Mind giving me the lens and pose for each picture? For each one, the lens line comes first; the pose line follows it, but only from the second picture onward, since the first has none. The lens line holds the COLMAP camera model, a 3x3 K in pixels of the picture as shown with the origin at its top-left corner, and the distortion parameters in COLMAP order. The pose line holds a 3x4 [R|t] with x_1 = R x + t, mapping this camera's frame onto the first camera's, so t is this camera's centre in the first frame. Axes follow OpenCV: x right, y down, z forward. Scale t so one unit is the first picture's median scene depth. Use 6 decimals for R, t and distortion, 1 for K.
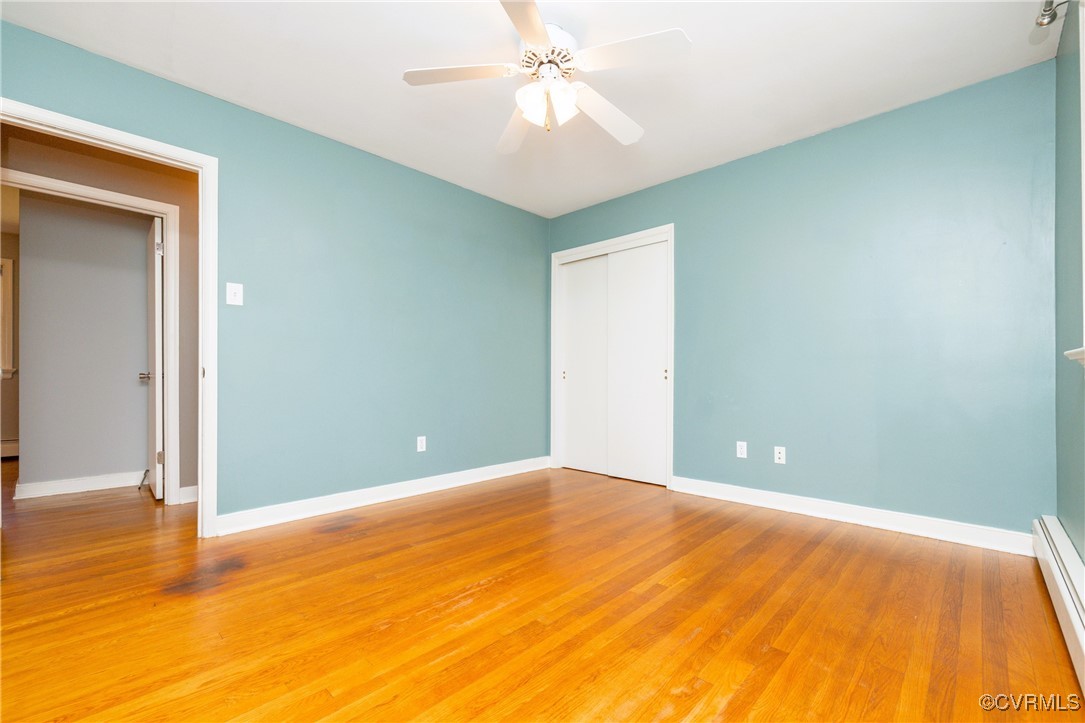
lens RADIAL K [[460.1, 0, 534.7], [0, 460.1, 369.1], [0, 0, 1]] dist [-0.002358, 0.000351]
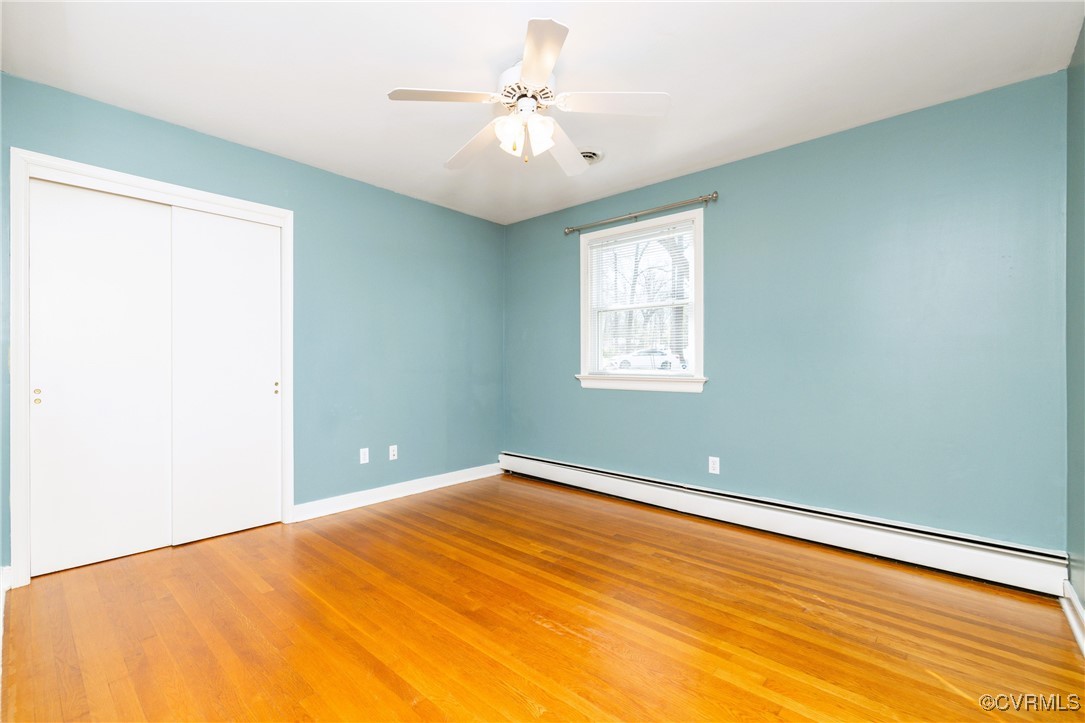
lens RADIAL K [[460.1, 0, 534.8], [0, 460.1, 364.3], [0, 0, 1]] dist [-0.002358, 0.000351]
pose [[-0.015071, 0.000223, 0.999886, -0.906432], [-0.013575, 0.999908, -0.000428, -0.060078], [-0.999794, -0.013580, -0.015067, 0.905590]]
